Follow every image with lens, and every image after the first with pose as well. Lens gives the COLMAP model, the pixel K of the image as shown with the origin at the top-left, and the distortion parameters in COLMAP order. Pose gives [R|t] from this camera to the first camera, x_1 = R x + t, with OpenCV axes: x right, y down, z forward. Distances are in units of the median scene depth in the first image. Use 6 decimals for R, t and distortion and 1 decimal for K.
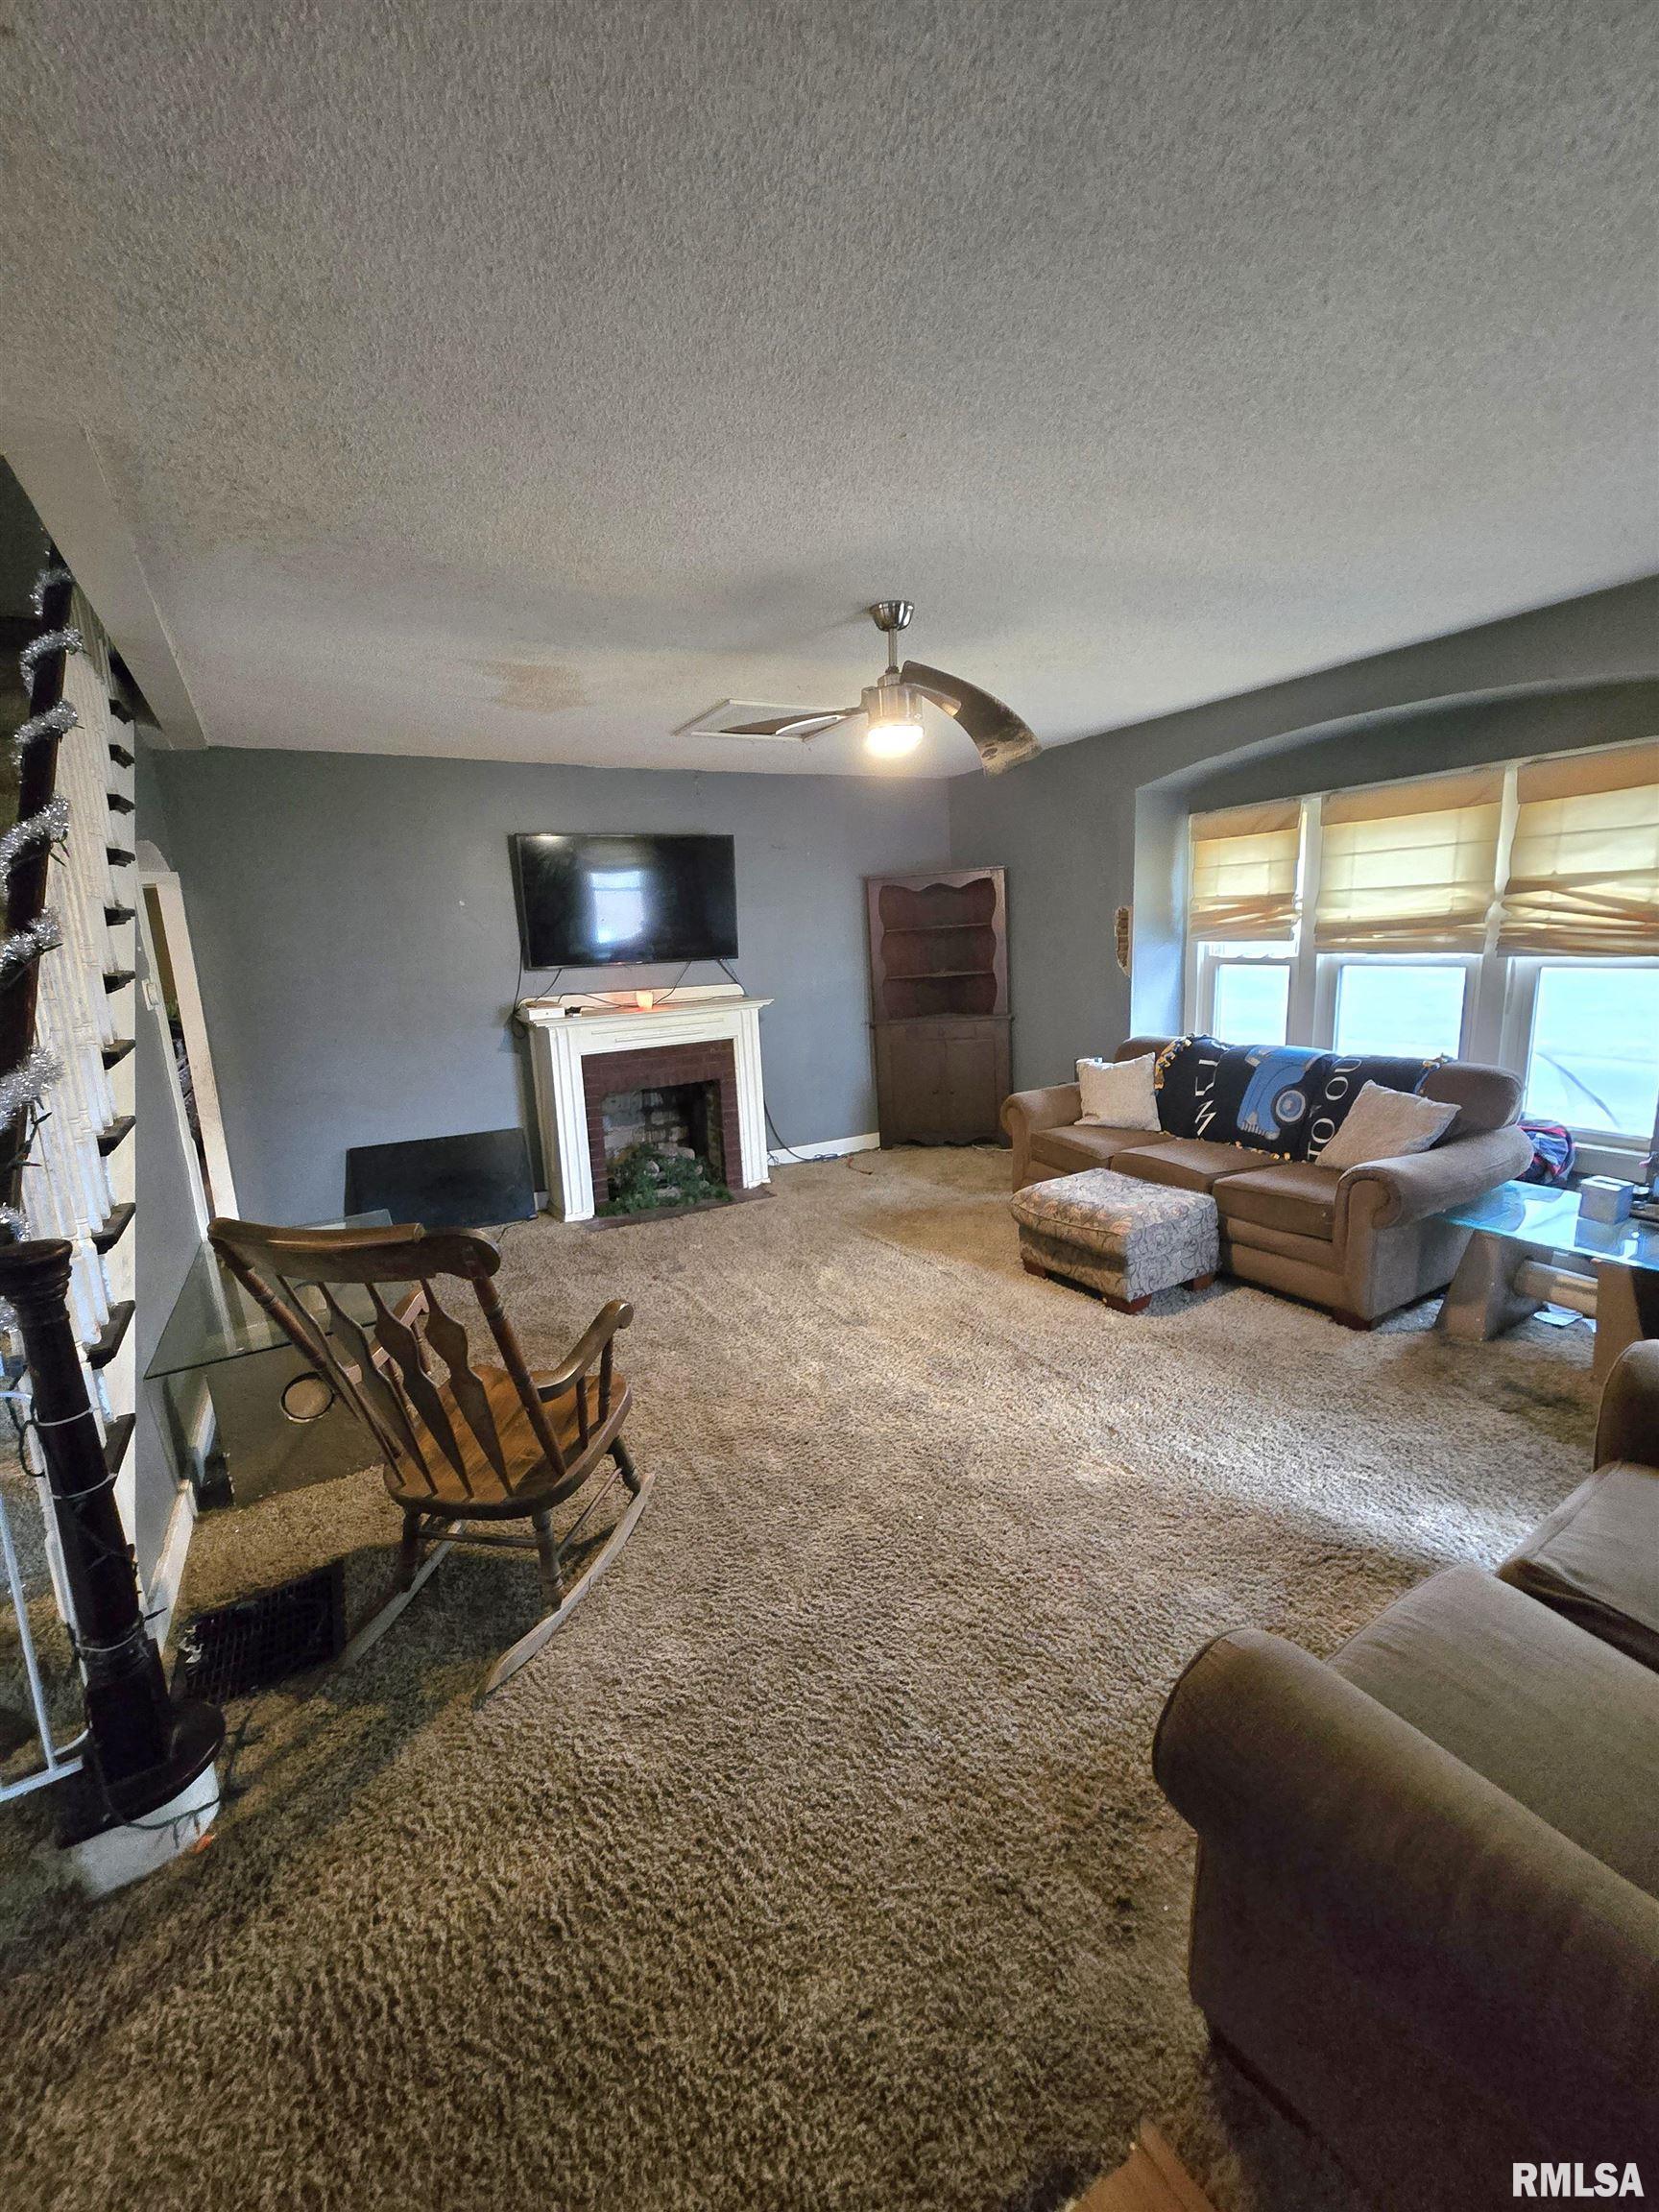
lens RADIAL K [[908.5, 0, 830.7], [0, 908.5, 1106.0], [0, 0, 1]] dist [-0.004640, -0.000336]
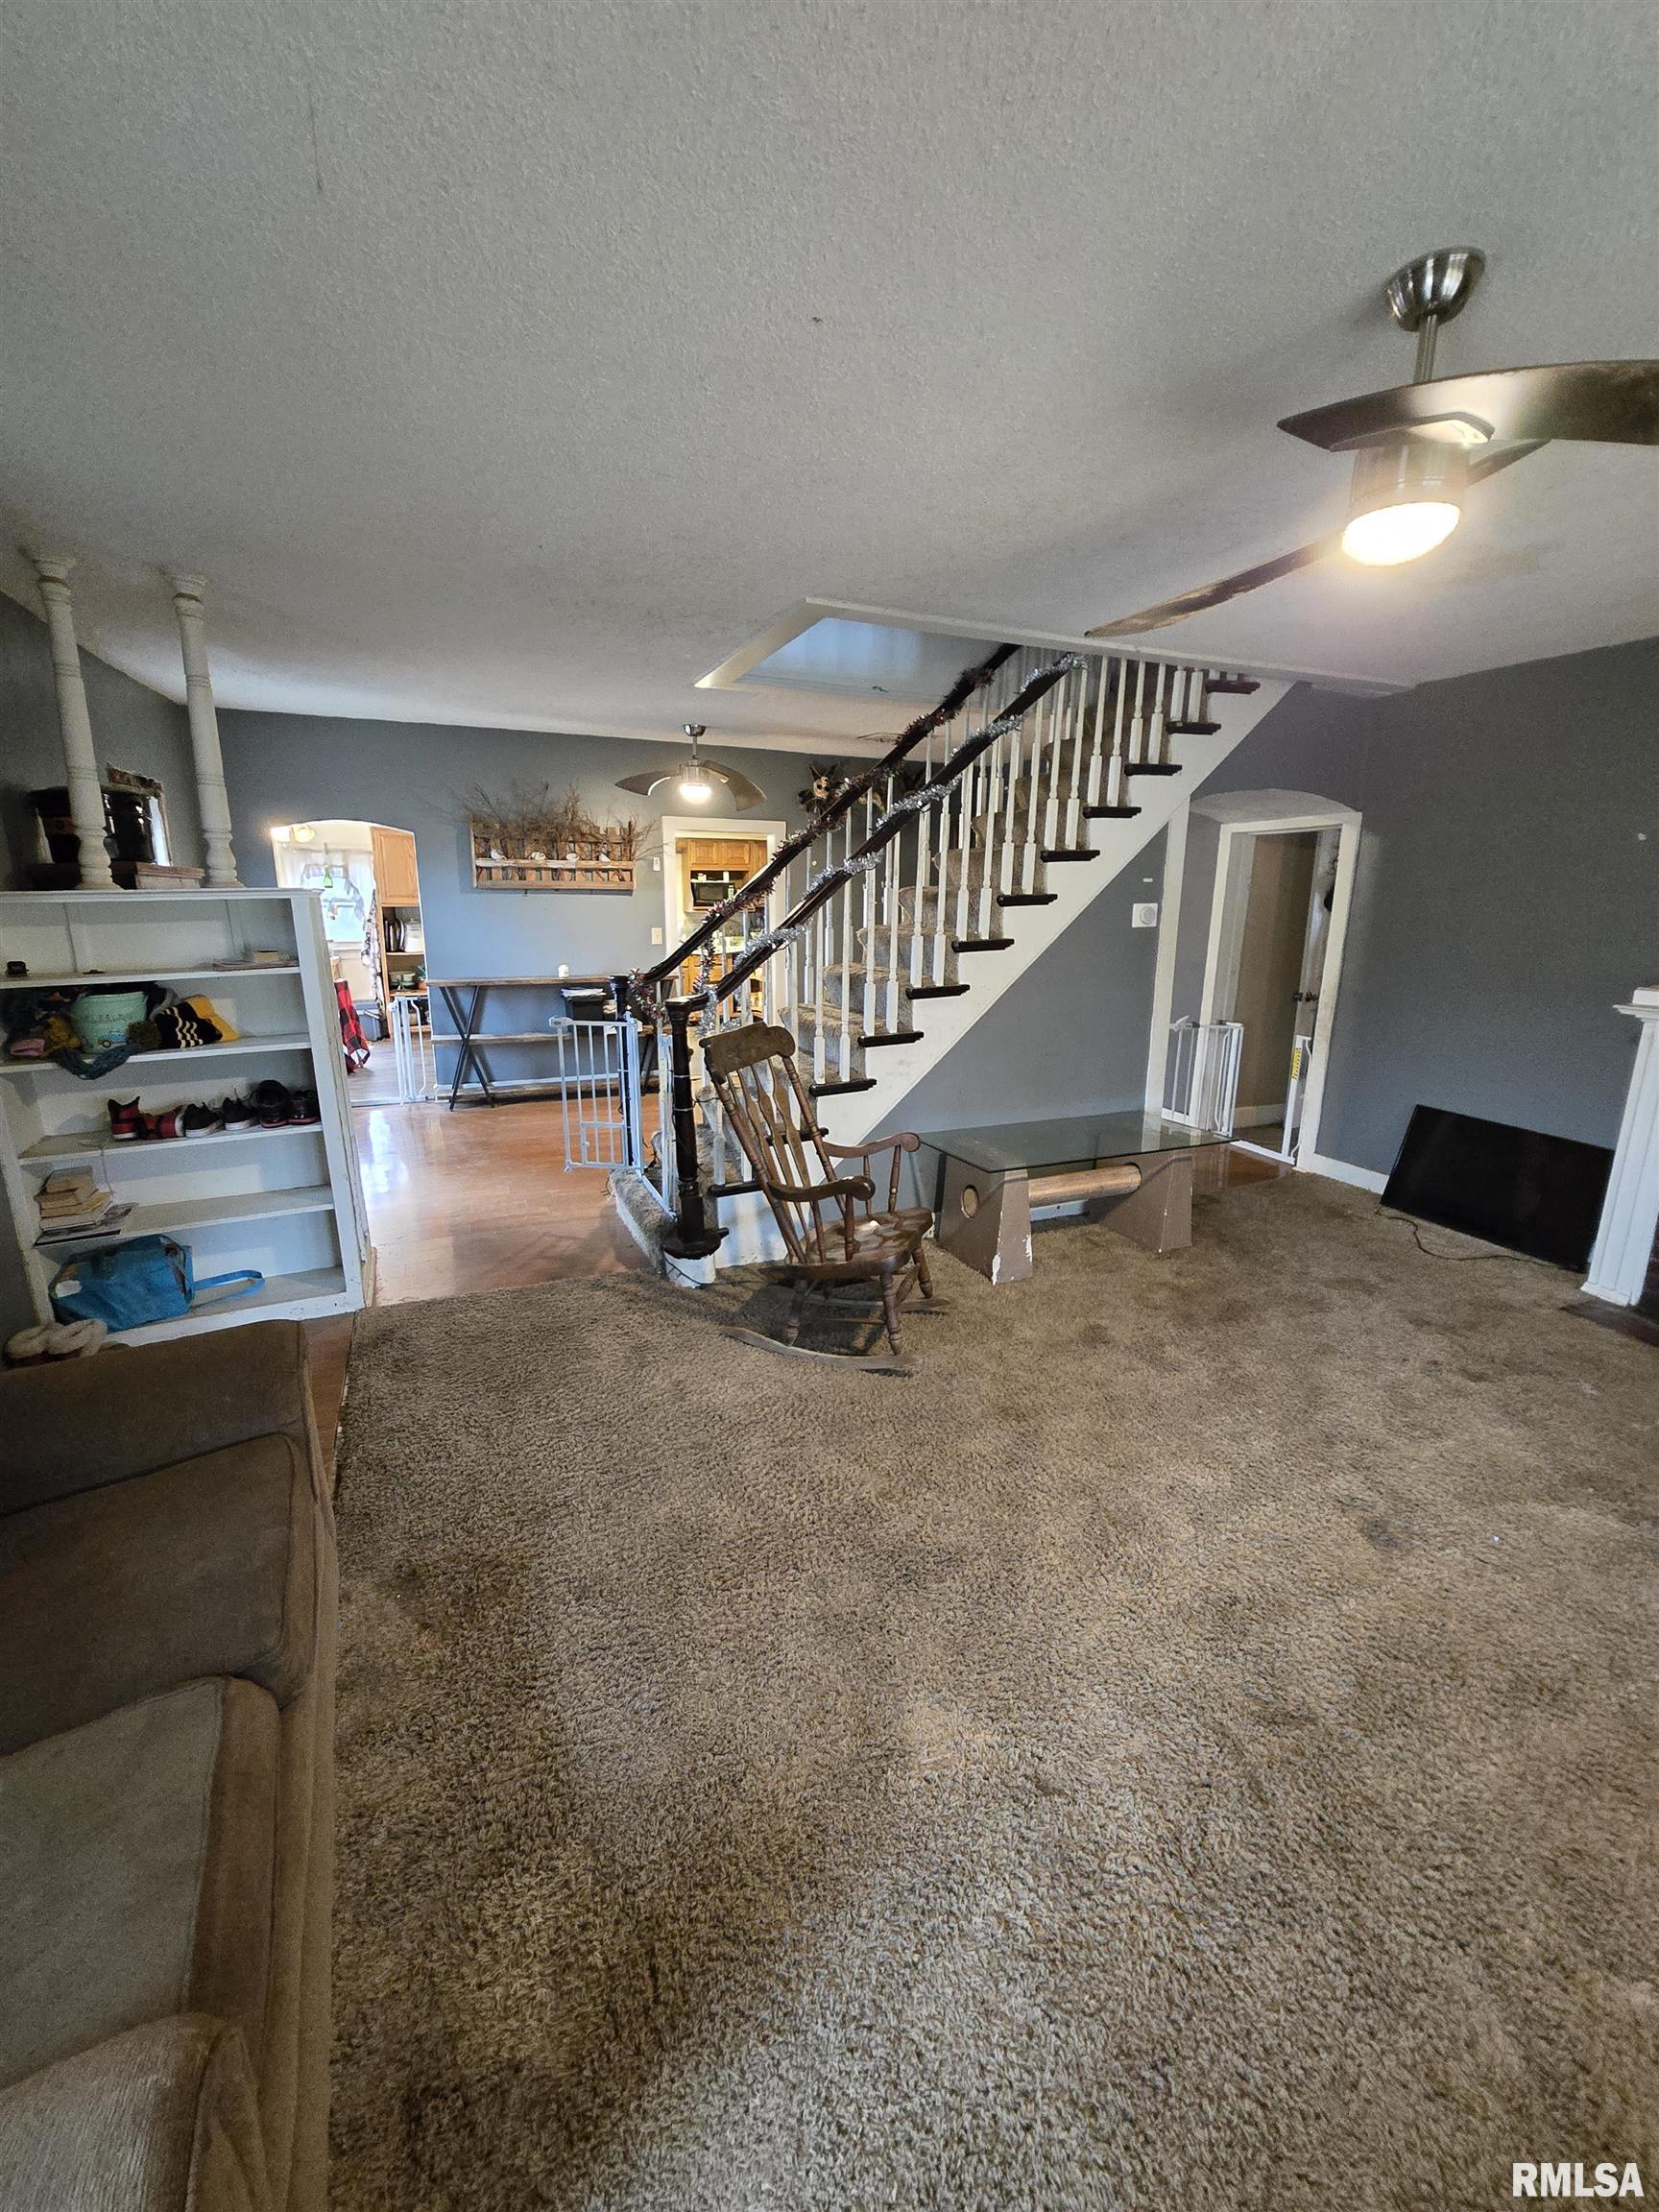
lens RADIAL K [[908.5, 0, 827.4], [0, 908.5, 1111.7], [0, 0, 1]] dist [-0.004640, -0.000336]
pose [[-0.092272, 0.272830, -0.957627, 0.755388], [-0.194529, 0.938259, 0.286056, -0.169550], [0.976547, 0.212682, -0.033502, 0.807375]]
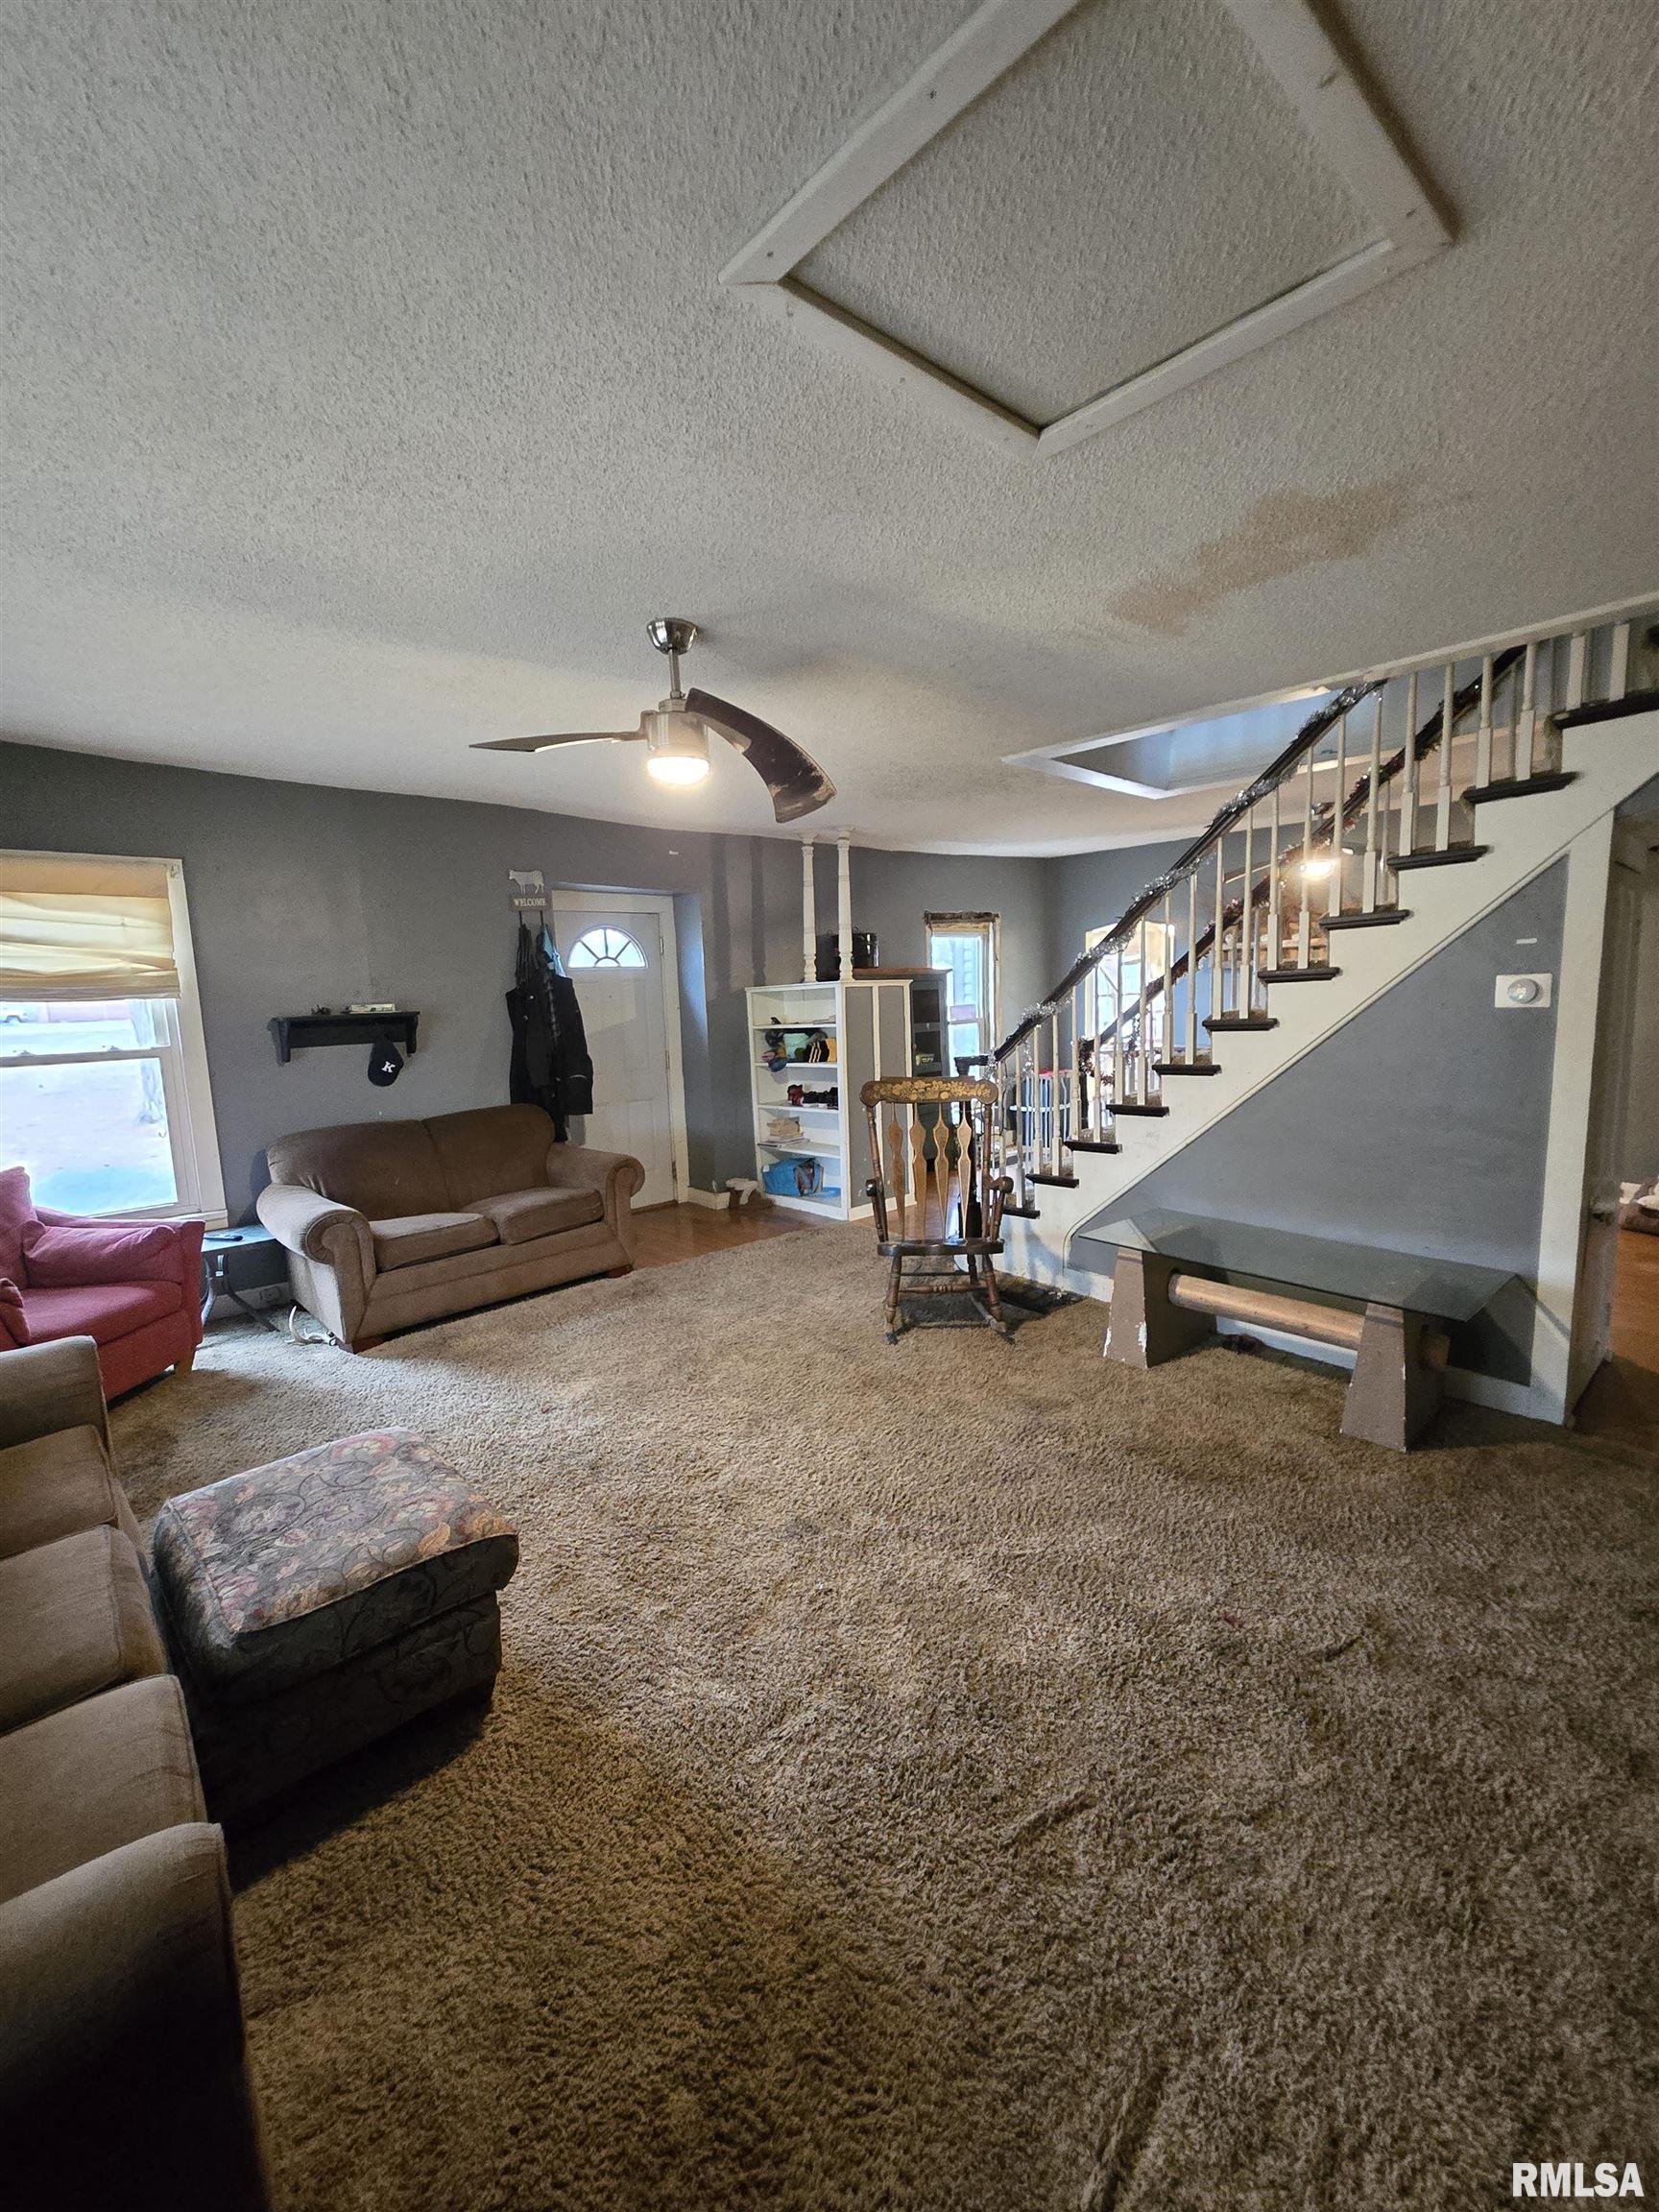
lens RADIAL K [[908.5, 0, 835.3], [0, 908.5, 1101.0], [0, 0, 1]] dist [-0.004640, -0.000336]
pose [[-0.972227, 0.098684, -0.212219, 0.158469], [0.025670, 0.946250, 0.322416, -0.393860], [0.232630, 0.308014, -0.922502, 2.072490]]
